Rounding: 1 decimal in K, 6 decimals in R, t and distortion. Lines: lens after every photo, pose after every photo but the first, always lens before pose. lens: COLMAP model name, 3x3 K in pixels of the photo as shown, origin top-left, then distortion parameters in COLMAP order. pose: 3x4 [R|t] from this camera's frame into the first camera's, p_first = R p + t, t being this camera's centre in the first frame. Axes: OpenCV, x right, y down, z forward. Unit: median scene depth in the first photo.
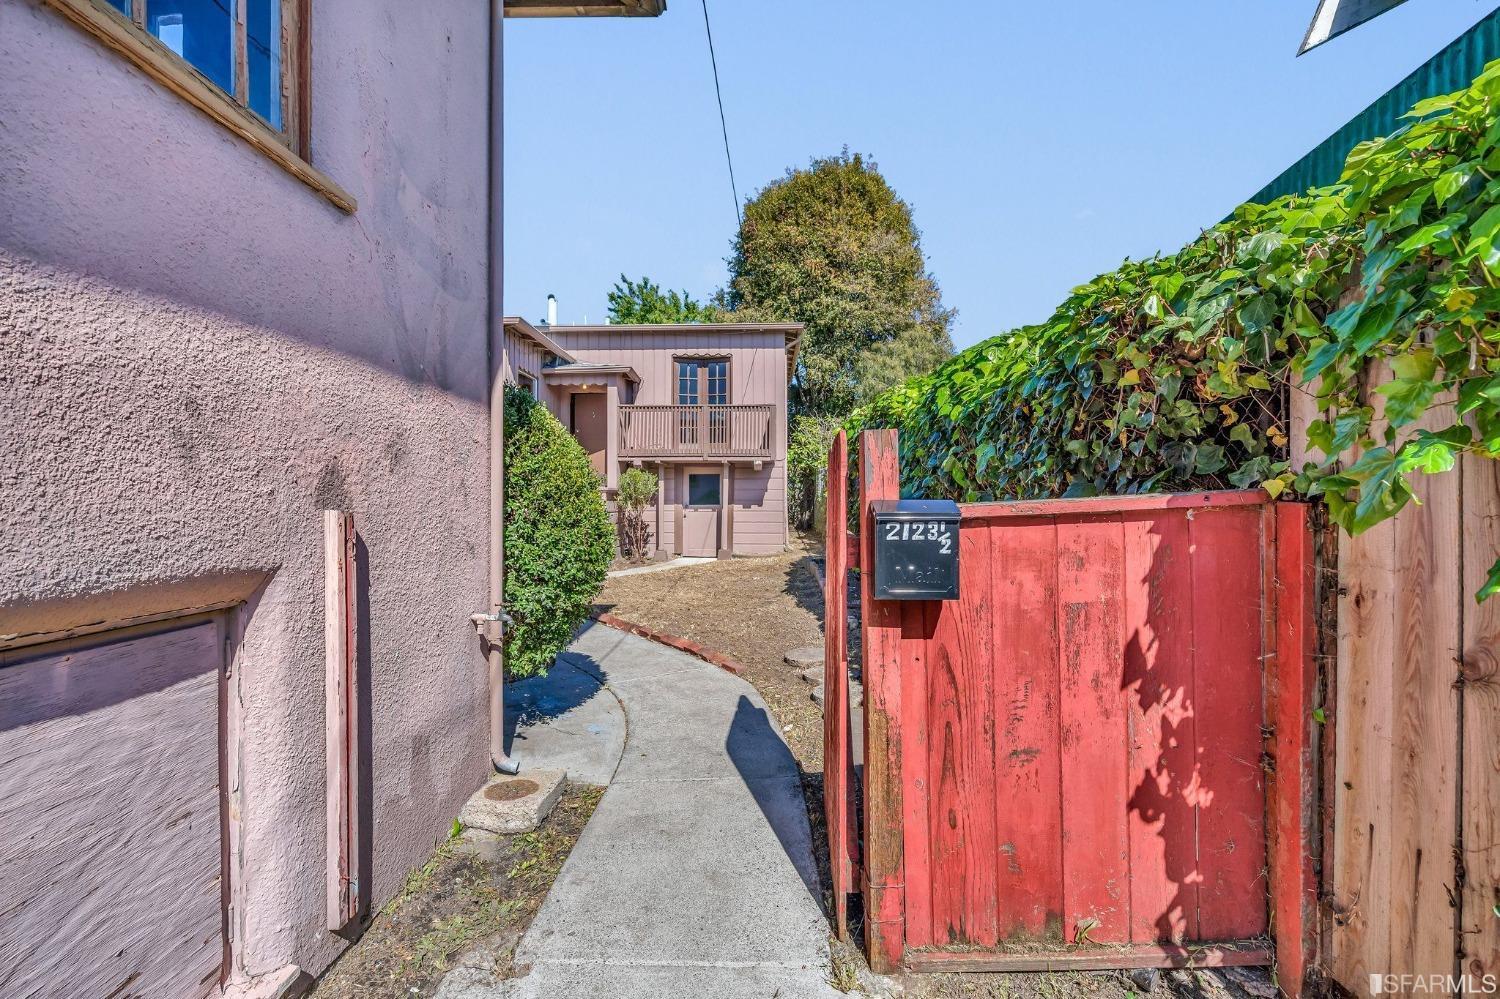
lens RADIAL K [[681.6, 0, 754.9], [0, 681.6, 502.0], [0, 0, 1]] dist [-0.003743, 0.000686]
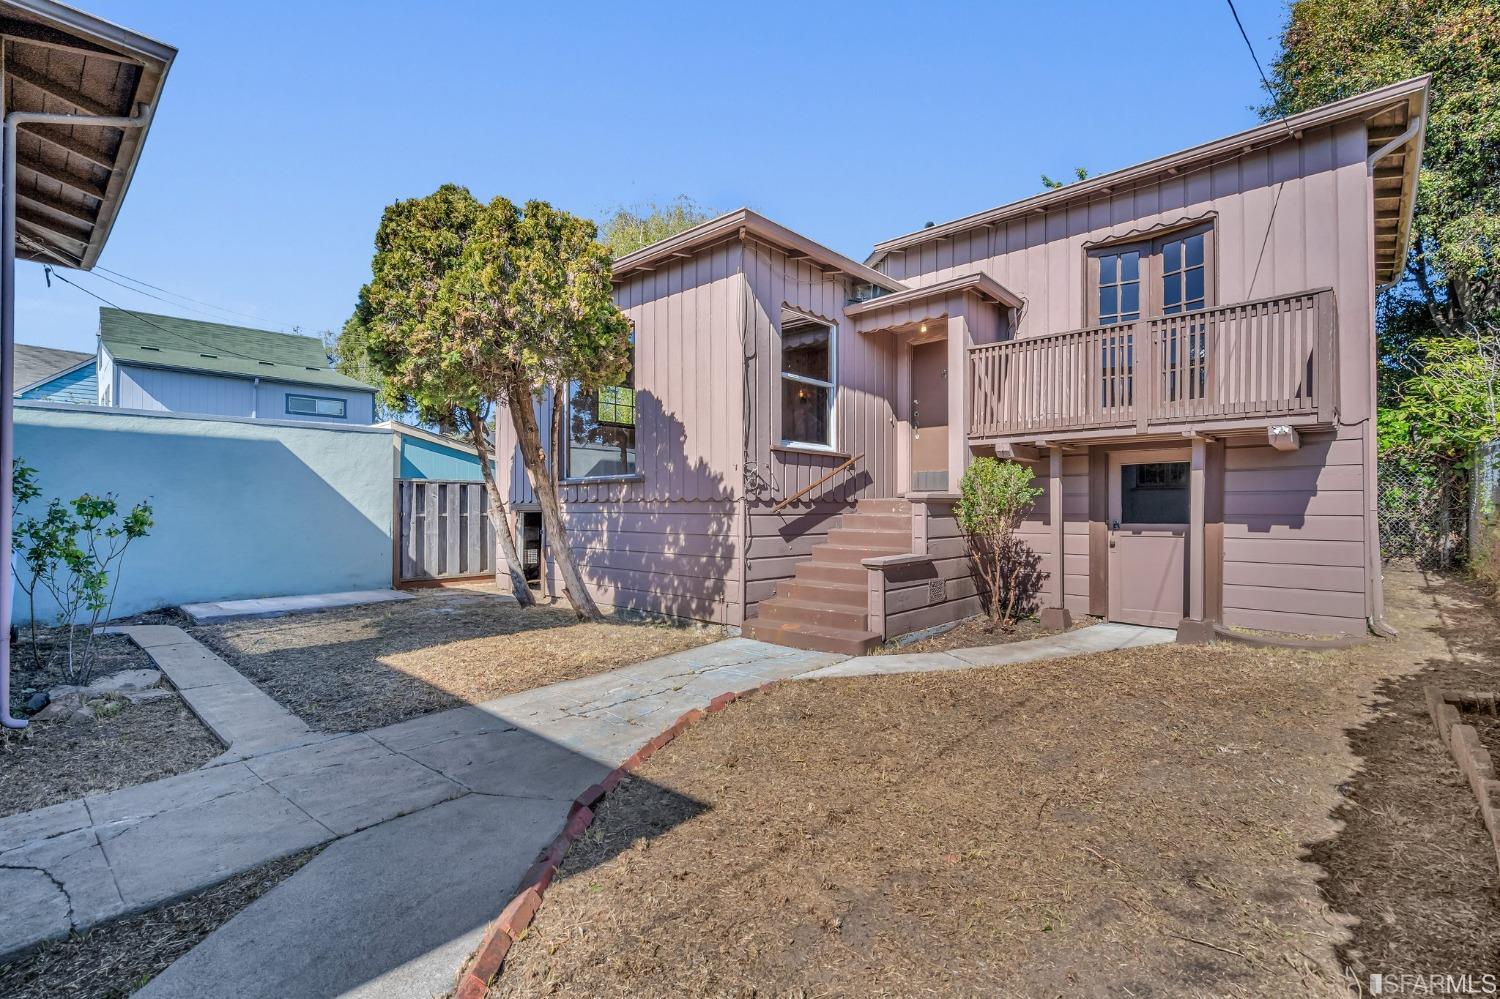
lens RADIAL K [[679.2, 0, 751.7], [0, 679.2, 496.7], [0, 0, 1]] dist [0.004598, 0.000503]
pose [[0.748528, -0.007768, -0.663058, 0.037924], [0.000428, 0.999937, -0.011232, -0.010513], [0.663103, 0.008124, 0.748484, 0.426522]]
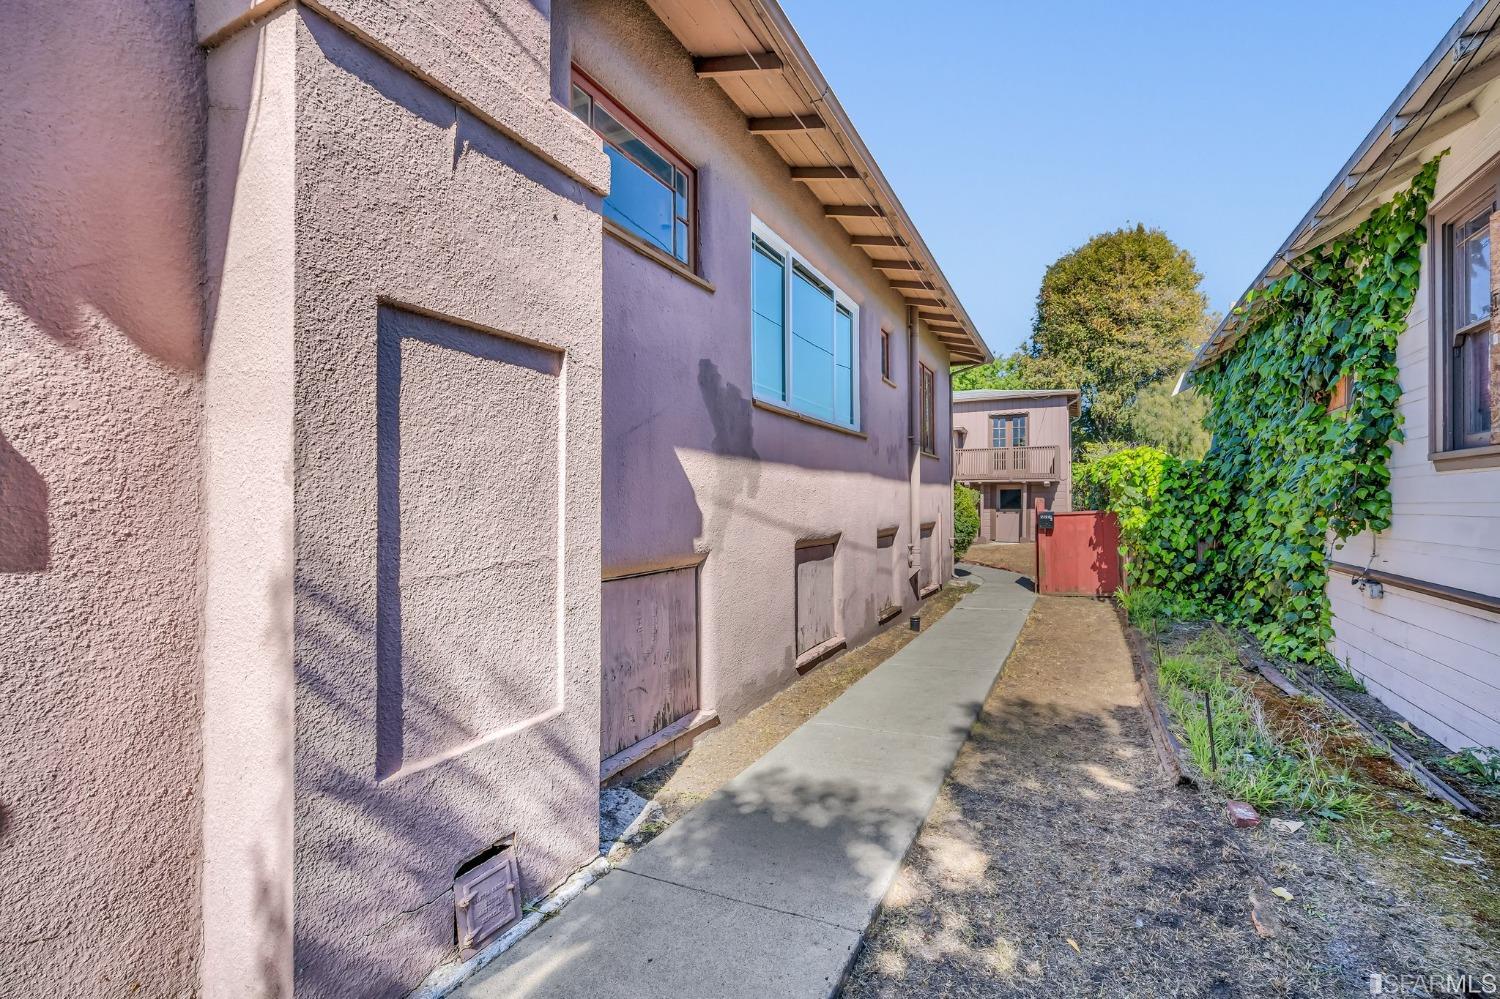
lens RADIAL K [[681.6, 0, 756.2], [0, 681.6, 496.1], [0, 0, 1]] dist [-0.003743, 0.000686]
pose [[0.906722, -0.007775, -0.421657, 0.056099], [0.003207, 0.999928, -0.011542, -0.009583], [0.421716, 0.009113, 0.906682, -0.666631]]
